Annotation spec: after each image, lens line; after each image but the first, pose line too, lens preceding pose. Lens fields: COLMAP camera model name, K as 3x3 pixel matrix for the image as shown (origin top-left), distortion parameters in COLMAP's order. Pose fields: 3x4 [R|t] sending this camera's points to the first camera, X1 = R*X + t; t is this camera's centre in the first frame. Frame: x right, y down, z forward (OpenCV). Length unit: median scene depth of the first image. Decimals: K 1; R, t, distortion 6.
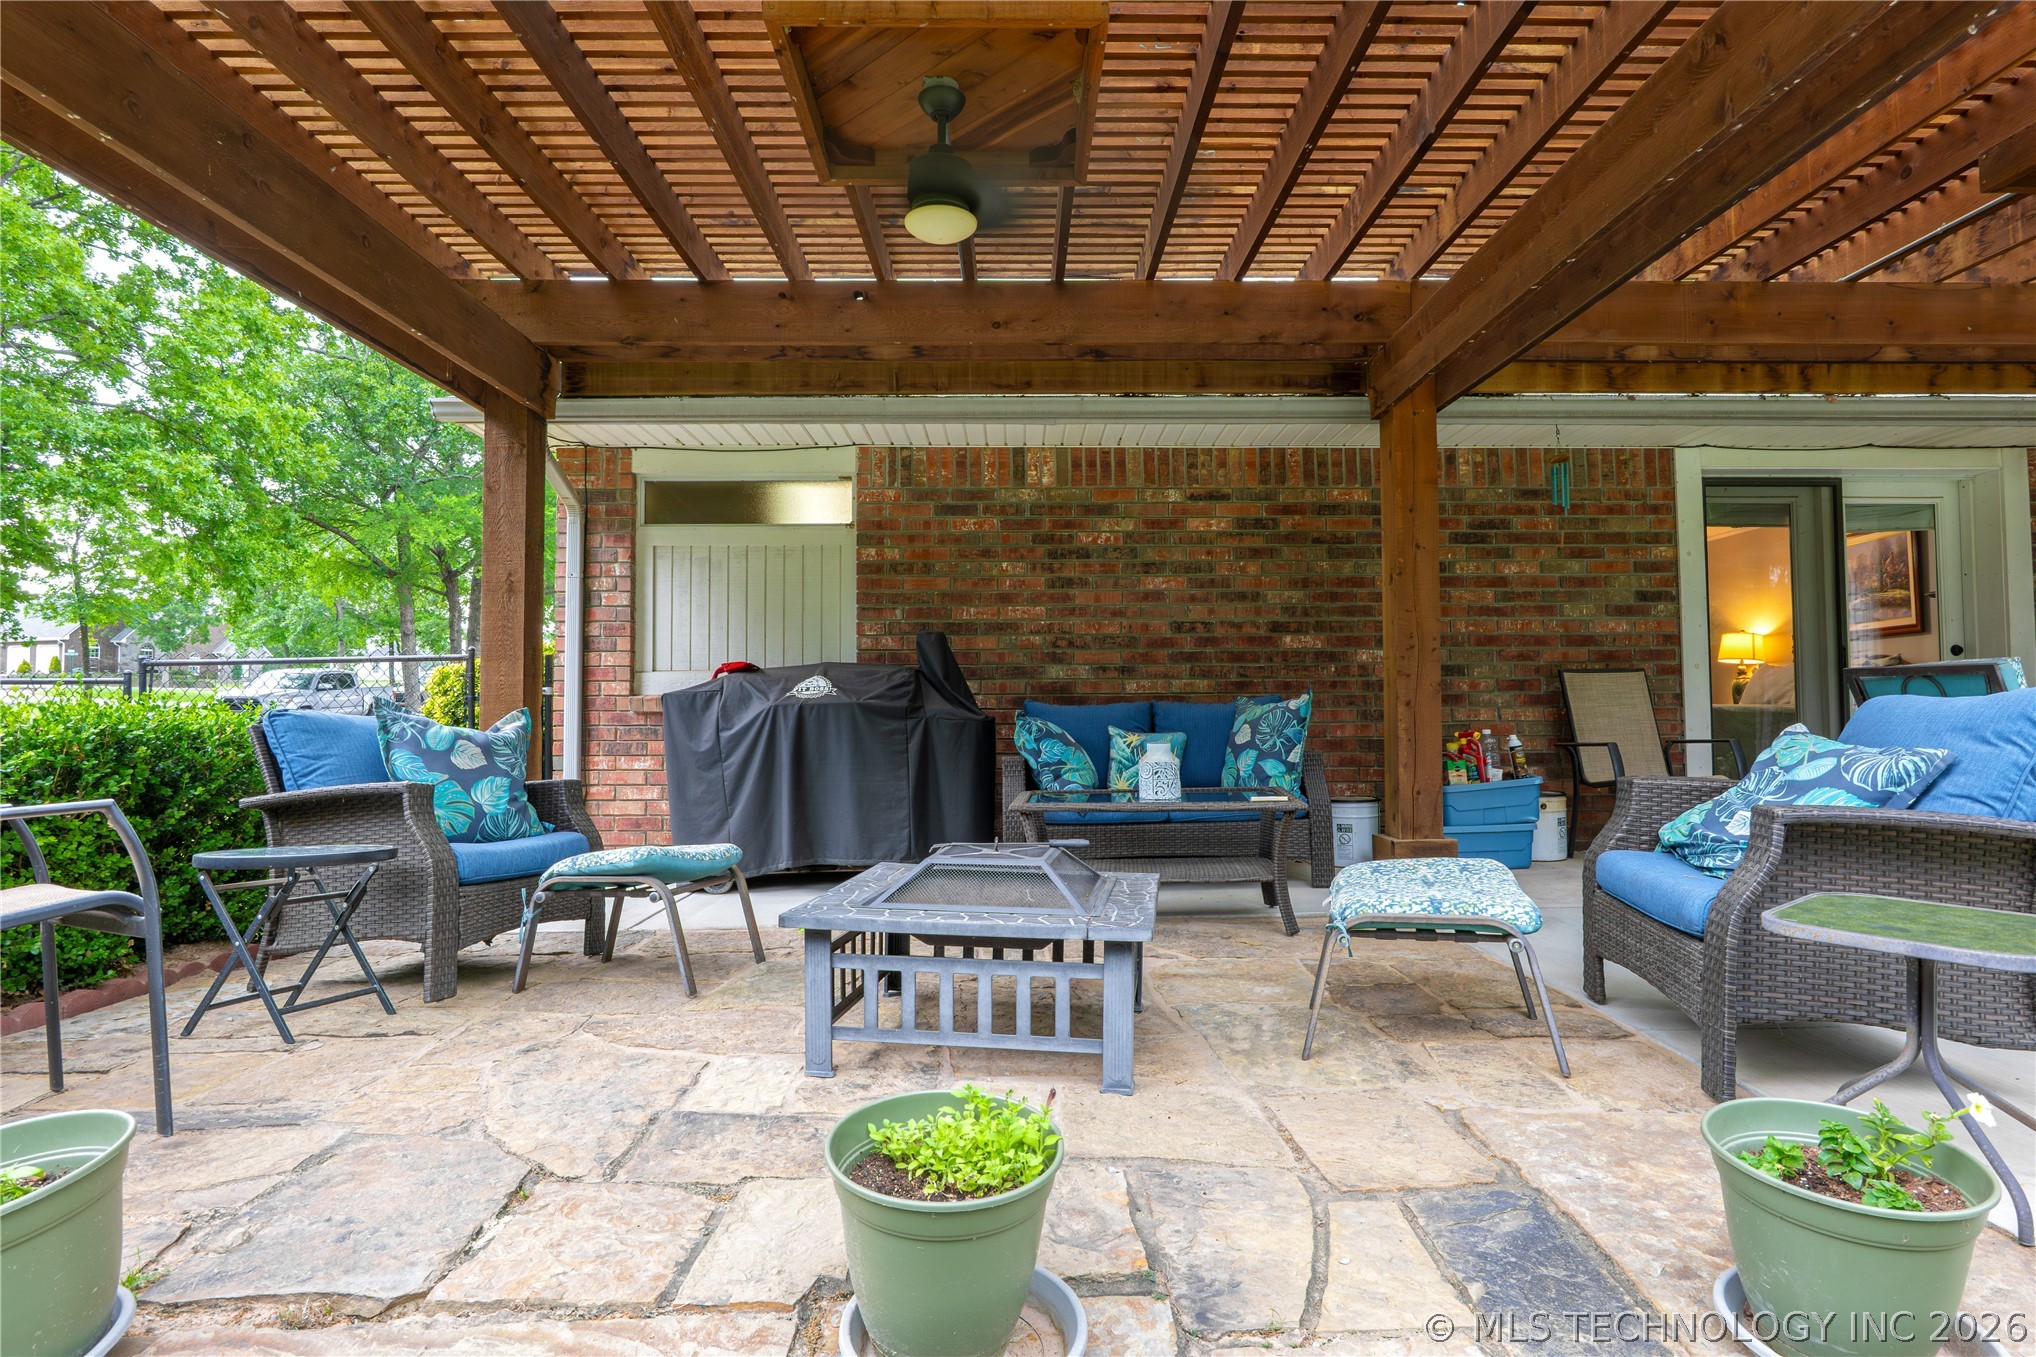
lens RADIAL K [[1093.4, 0, 1014.1], [0, 1093.4, 677.8], [0, 0, 1]] dist [-0.012762, 0.003357]
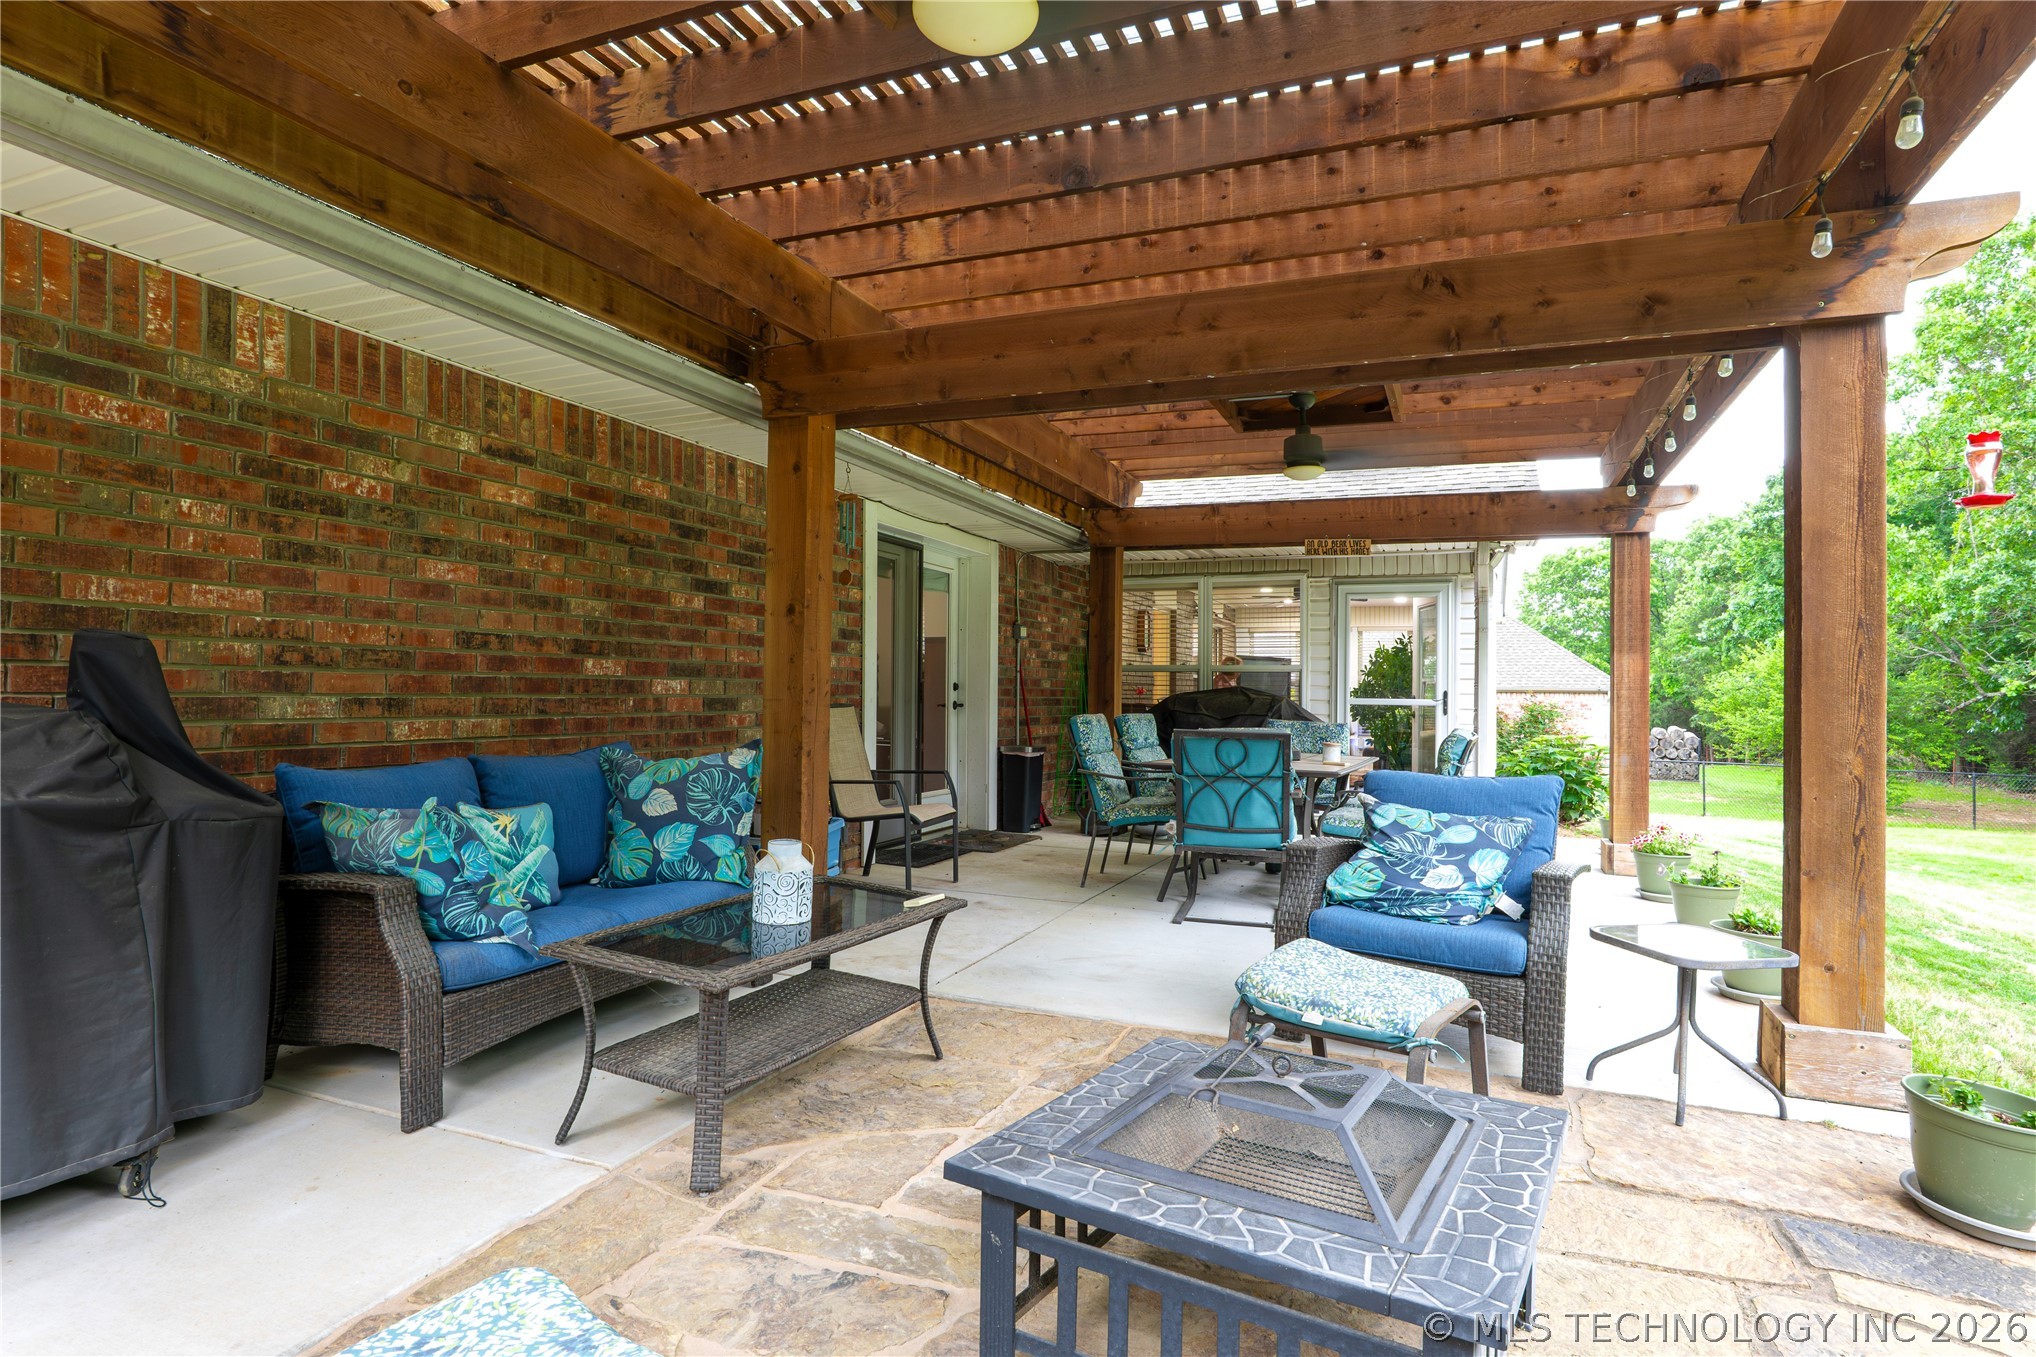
lens RADIAL K [[1093.4, 0, 1013.8], [0, 1093.4, 685.9], [0, 0, 1]] dist [-0.012762, 0.003357]
pose [[0.380198, 0.013166, 0.924812, -0.339926], [-0.048152, 0.998824, 0.005576, -0.038123], [-0.923651, -0.046651, 0.380385, 0.433735]]
